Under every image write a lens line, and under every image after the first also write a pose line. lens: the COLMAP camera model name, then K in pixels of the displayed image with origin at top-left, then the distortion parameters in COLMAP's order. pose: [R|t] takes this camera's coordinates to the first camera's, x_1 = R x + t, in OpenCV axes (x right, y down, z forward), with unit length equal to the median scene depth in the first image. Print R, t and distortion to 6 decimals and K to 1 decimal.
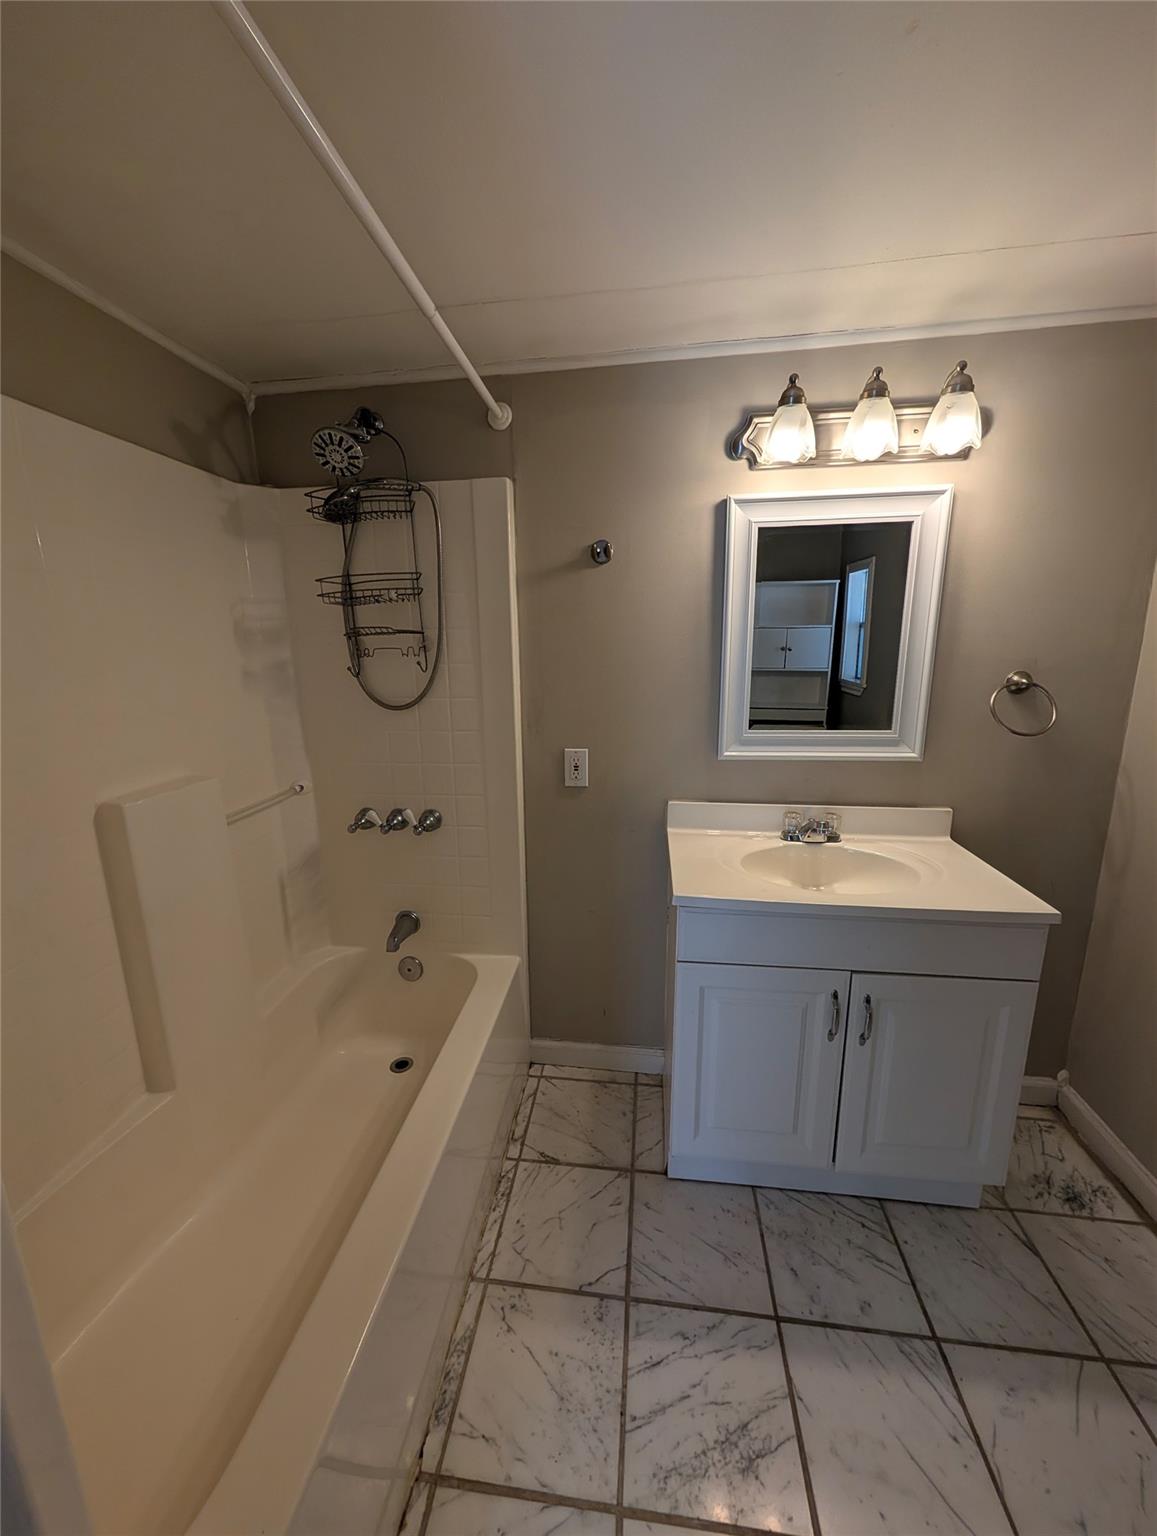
lens RADIAL K [[582.1, 0, 577.8], [0, 582.1, 776.6], [0, 0, 1]] dist [0.000855, -0.000326]
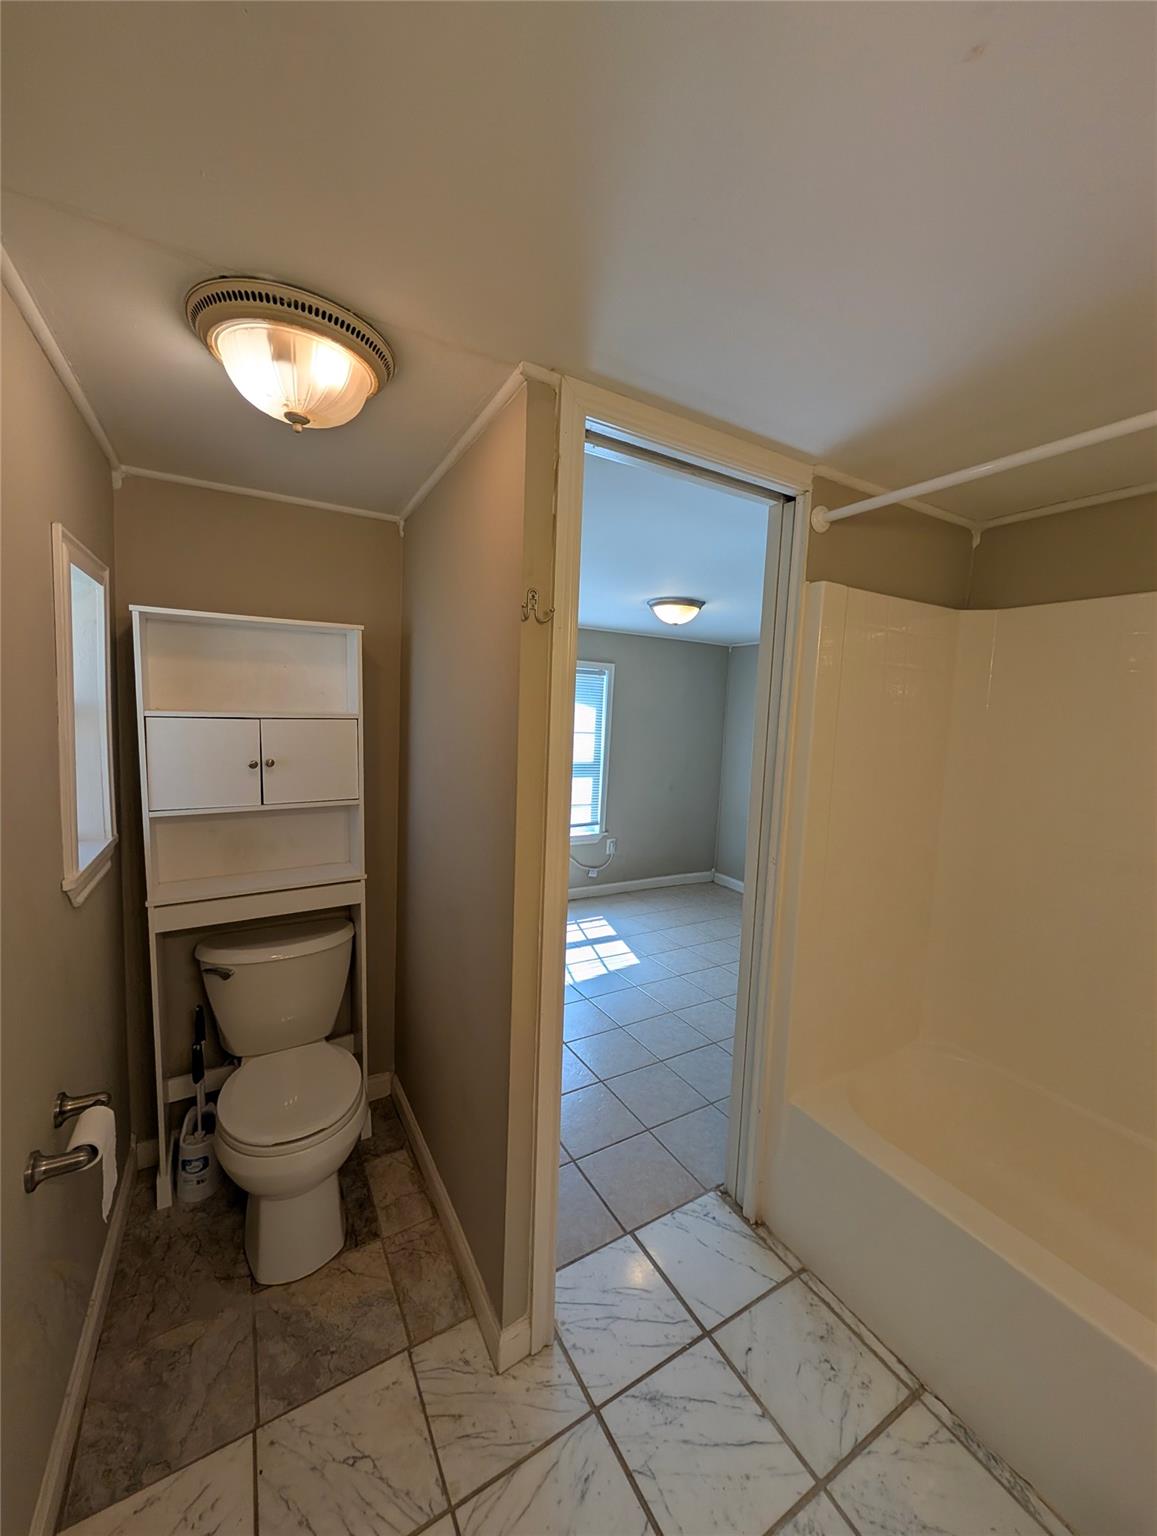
lens RADIAL K [[582.1, 0, 577.8], [0, 582.1, 776.6], [0, 0, 1]] dist [0.000855, -0.000326]
pose [[-0.802373, 0.052989, -0.594466, 0.692507], [-0.157246, 0.942088, 0.296217, -0.229164], [0.575735, 0.331154, -0.747574, 0.712159]]
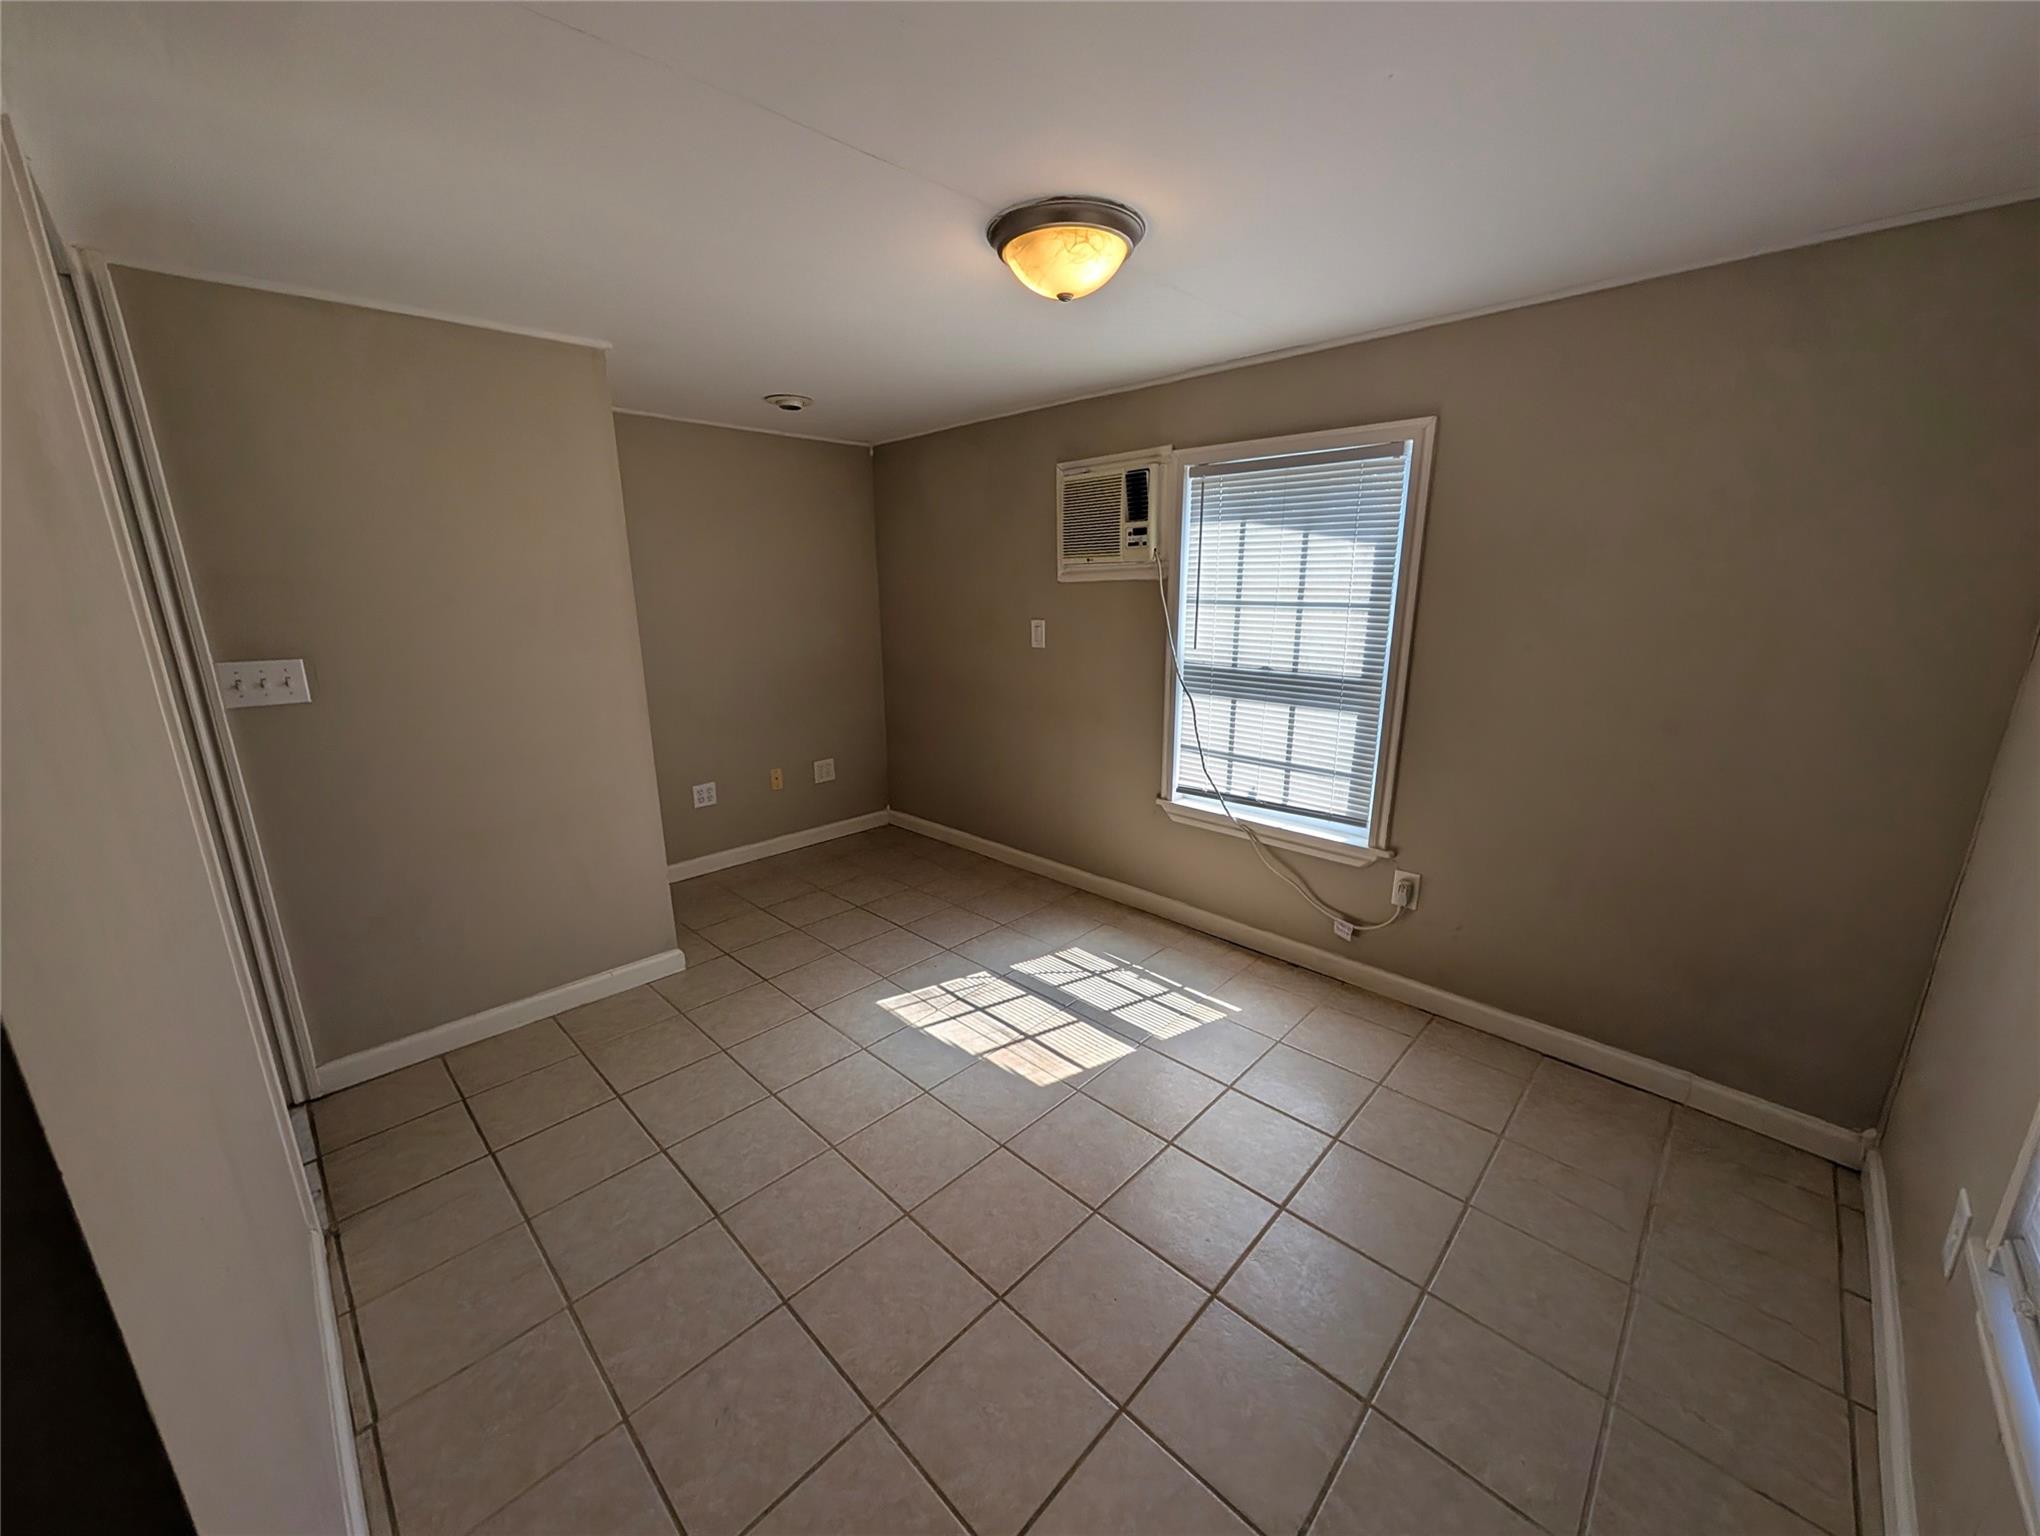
lens RADIAL K [[768.5, 0, 1027.7], [0, 768.5, 778.9], [0, 0, 1]] dist [0.000473, -0.000063]
pose [[-0.794454, -0.131544, 0.592907, -1.607577], [0.150959, 0.902850, 0.402583, -0.000019], [-0.588264, 0.409339, -0.697415, 0.161379]]
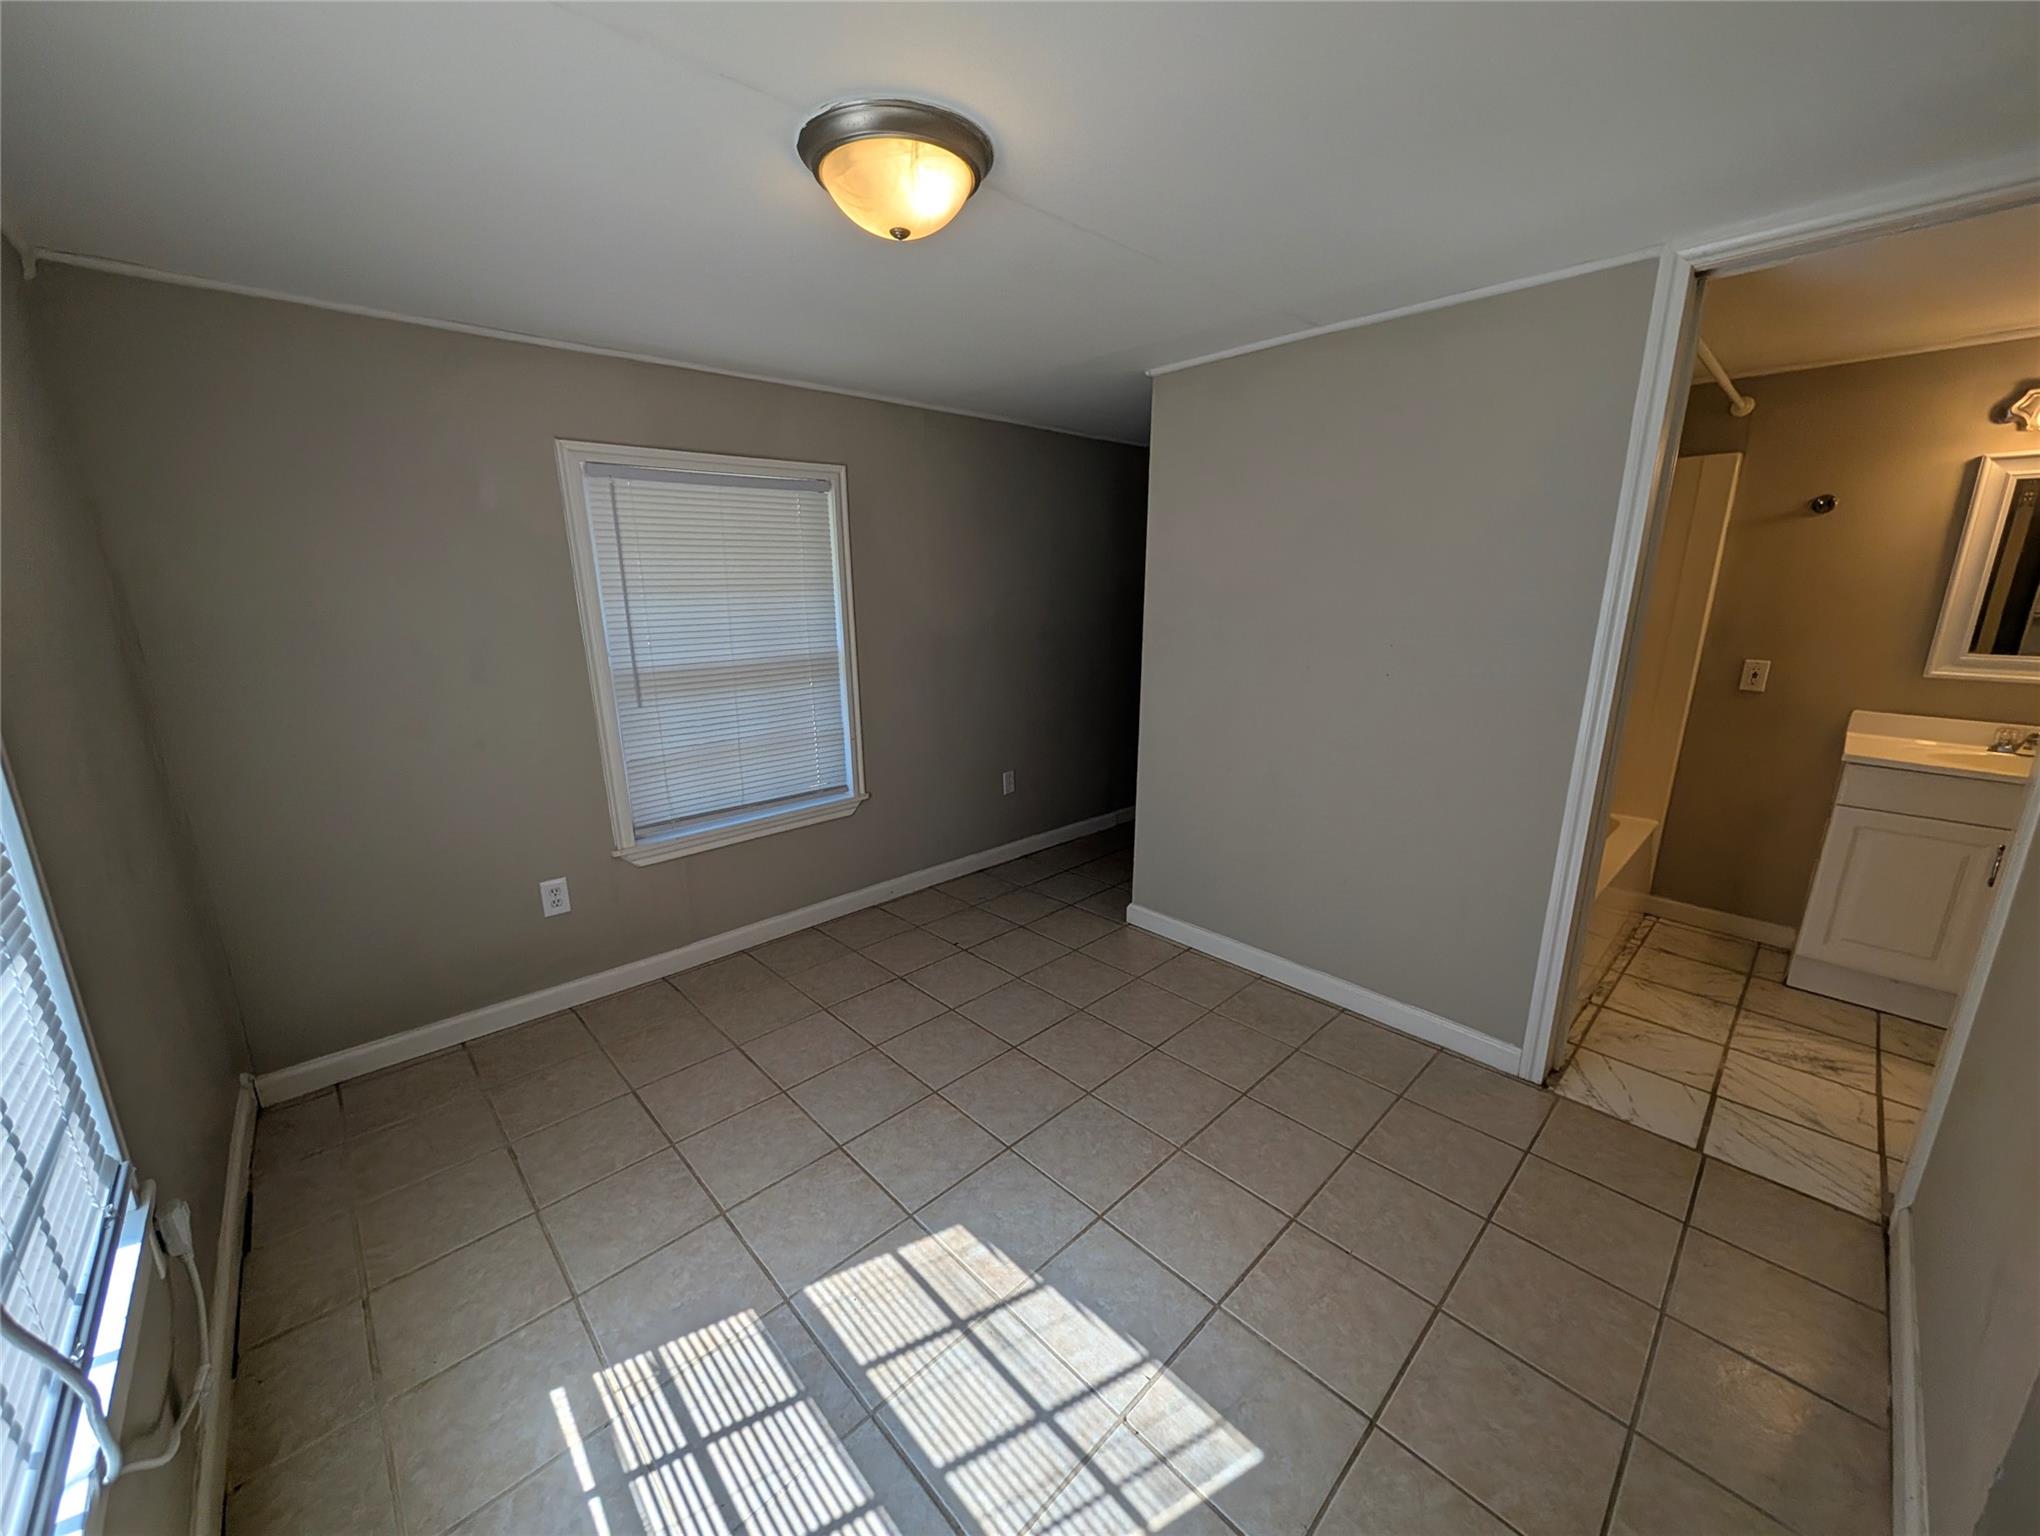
lens RADIAL K [[773.1, 0, 1020.0], [0, 773.1, 768.0], [0, 0, 1]] dist [0.000855, -0.000326]
pose [[0.766645, 0.166433, -0.620125, -0.173688], [-0.152066, 0.985407, 0.076474, 0.342894], [0.623804, 0.035671, 0.780767, -1.491358]]
